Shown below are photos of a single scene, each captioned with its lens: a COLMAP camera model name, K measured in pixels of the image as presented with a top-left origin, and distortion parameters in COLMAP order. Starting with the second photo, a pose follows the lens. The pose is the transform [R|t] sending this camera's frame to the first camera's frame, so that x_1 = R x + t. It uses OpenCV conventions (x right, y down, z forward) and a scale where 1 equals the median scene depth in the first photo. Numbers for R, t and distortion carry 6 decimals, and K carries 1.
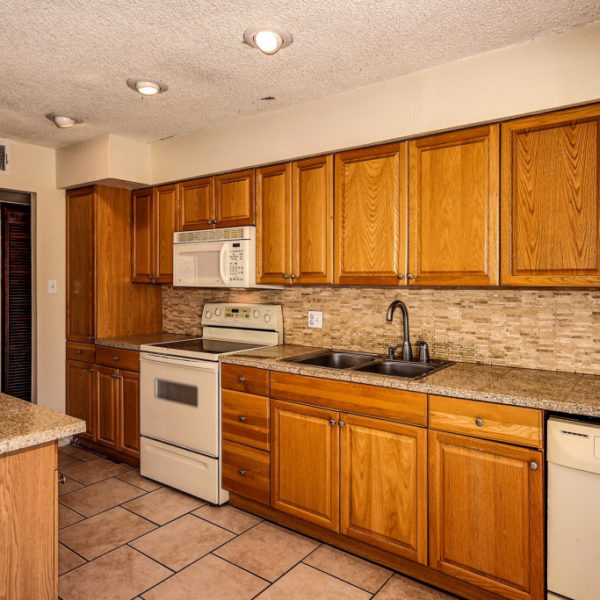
lens RADIAL K [[485.7, 0, 310.9], [0, 485.7, 283.4], [0, 0, 1]] dist [0.008671, 0.010594]
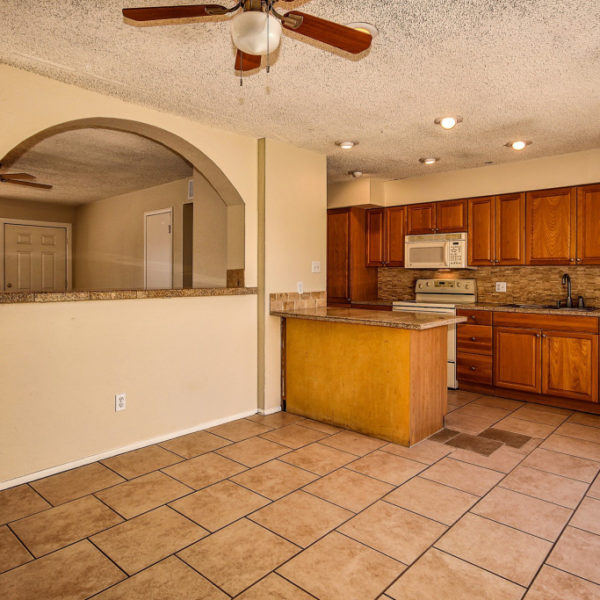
lens RADIAL K [[455.8, 0, 312.8], [0, 455.8, 278.9], [0, 0, 1]] dist [-0.003105, 0.018964]
pose [[0.995947, 0.003224, -0.089882, -0.583708], [-0.003212, 0.999995, 0.000279, 0.055268], [0.089883, 0.000011, 0.995952, -0.748128]]
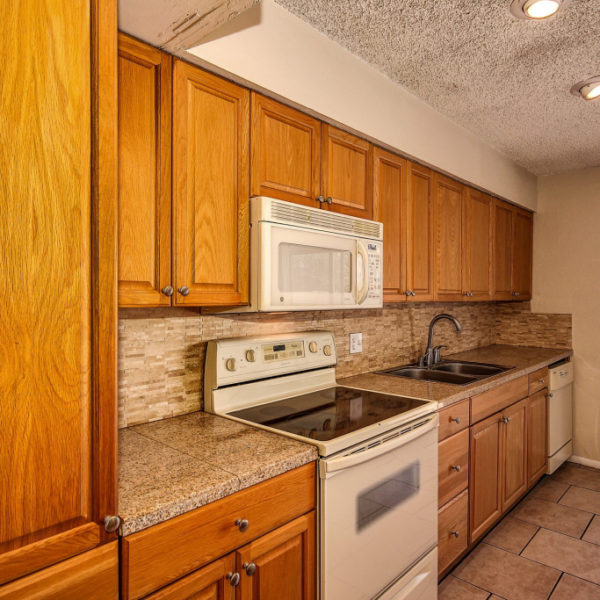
lens RADIAL K [[455.8, 0, 303.8], [0, 455.8, 303.1], [0, 0, 1]] dist [-0.003105, 0.018964]
pose [[0.100394, -0.021418, 0.994717, -0.920043], [0.000738, 0.999770, 0.021453, -0.015200], [-0.994947, -0.001420, 0.100387, 1.173191]]
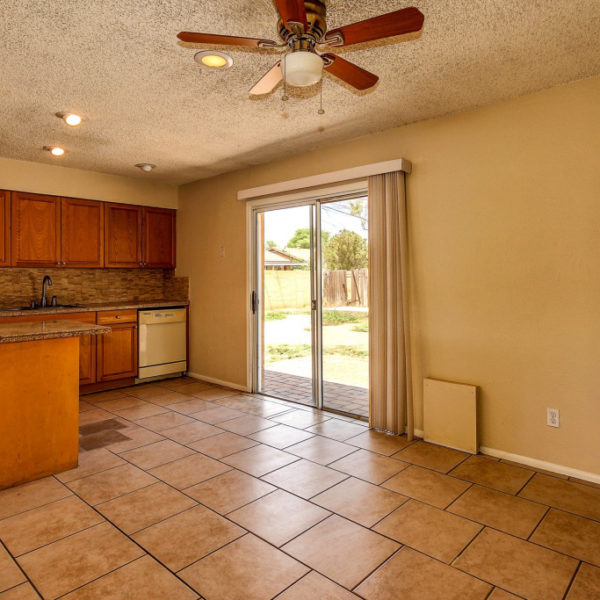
lens RADIAL K [[442.1, 0, 307.1], [0, 442.1, 267.0], [0, 0, 1]] dist [0.001837, -0.003262]
pose [[0.103439, 0.020176, 0.994431, -1.409141], [0.011974, 0.999697, -0.021528, 0.049738], [-0.994564, 0.014134, 0.103166, -0.212049]]
